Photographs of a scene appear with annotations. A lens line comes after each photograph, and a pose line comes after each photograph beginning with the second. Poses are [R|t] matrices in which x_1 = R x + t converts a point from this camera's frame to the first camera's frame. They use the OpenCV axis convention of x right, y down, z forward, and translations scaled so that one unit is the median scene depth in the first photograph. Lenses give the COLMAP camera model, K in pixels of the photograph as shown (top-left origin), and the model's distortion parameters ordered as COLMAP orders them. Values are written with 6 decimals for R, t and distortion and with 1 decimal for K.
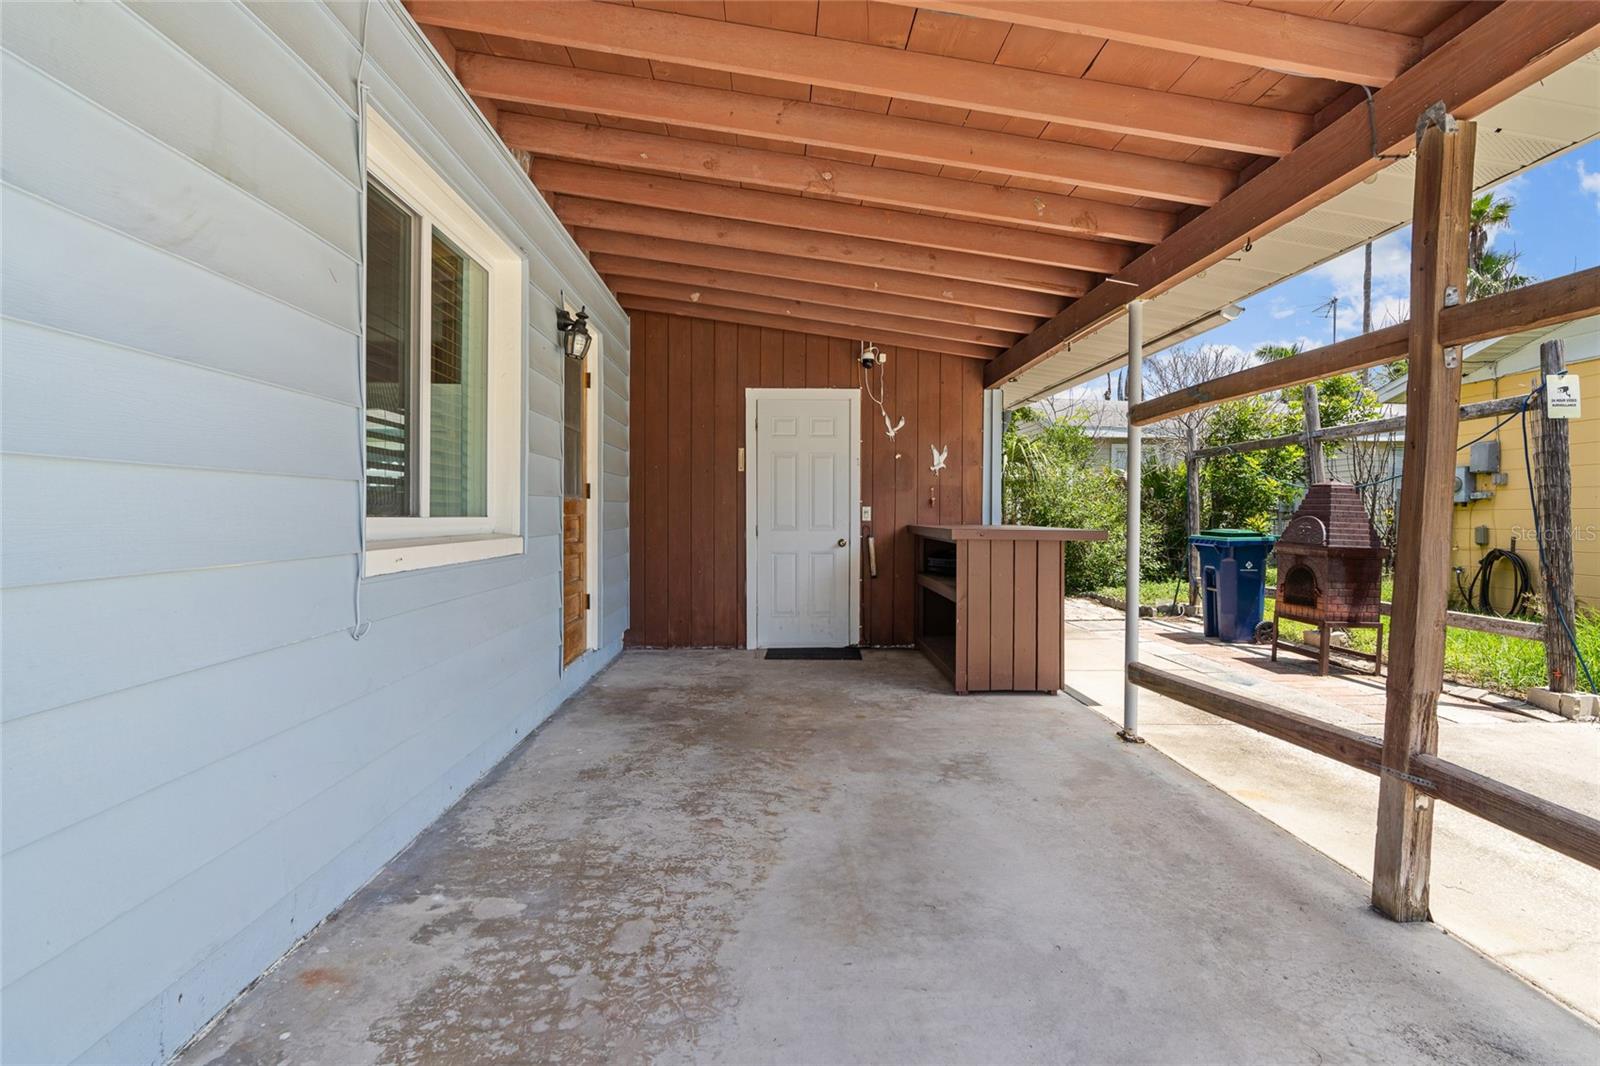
lens RADIAL K [[749.9, 0, 811.1], [0, 749.9, 527.4], [0, 0, 1]] dist [-0.004335, 0.001867]
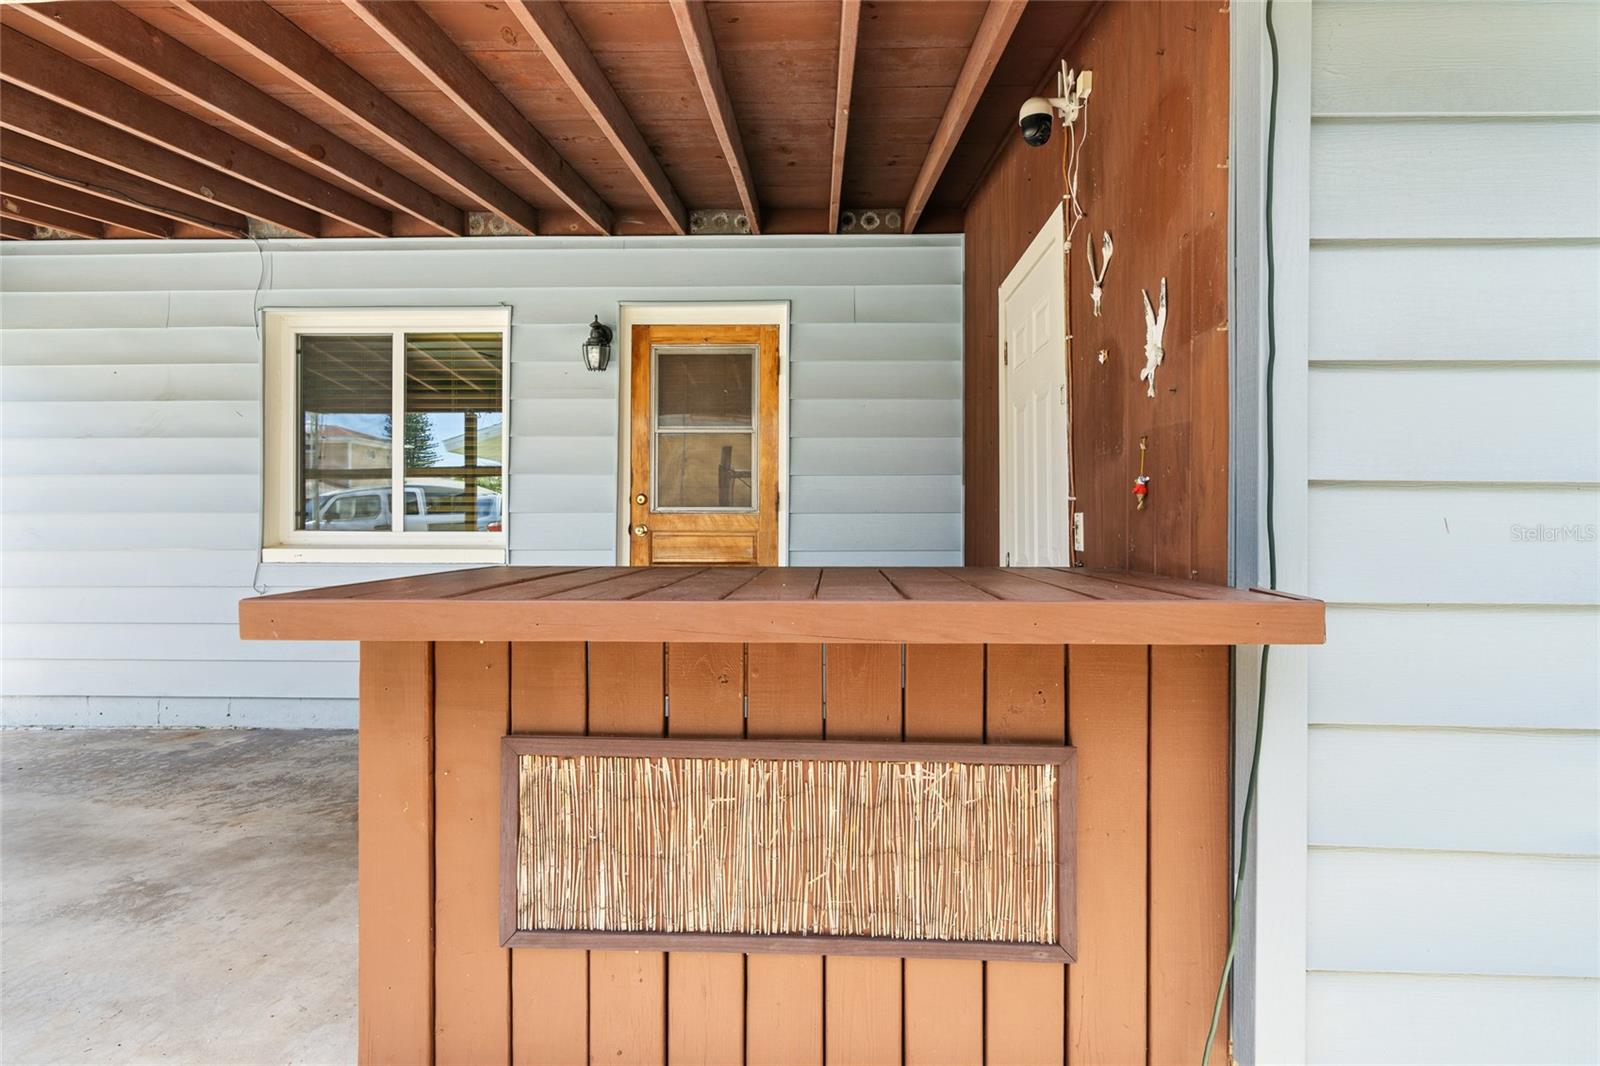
lens RADIAL K [[820.7, 0, 792.1], [0, 820.7, 526.6], [0, 0, 1]] dist [-0.004104, -0.000010]
pose [[-0.091353, -0.000338, -0.995819, 0.501426], [-0.018555, 0.999827, 0.001362, -0.019494], [0.995646, 0.018602, -0.091343, 0.925942]]
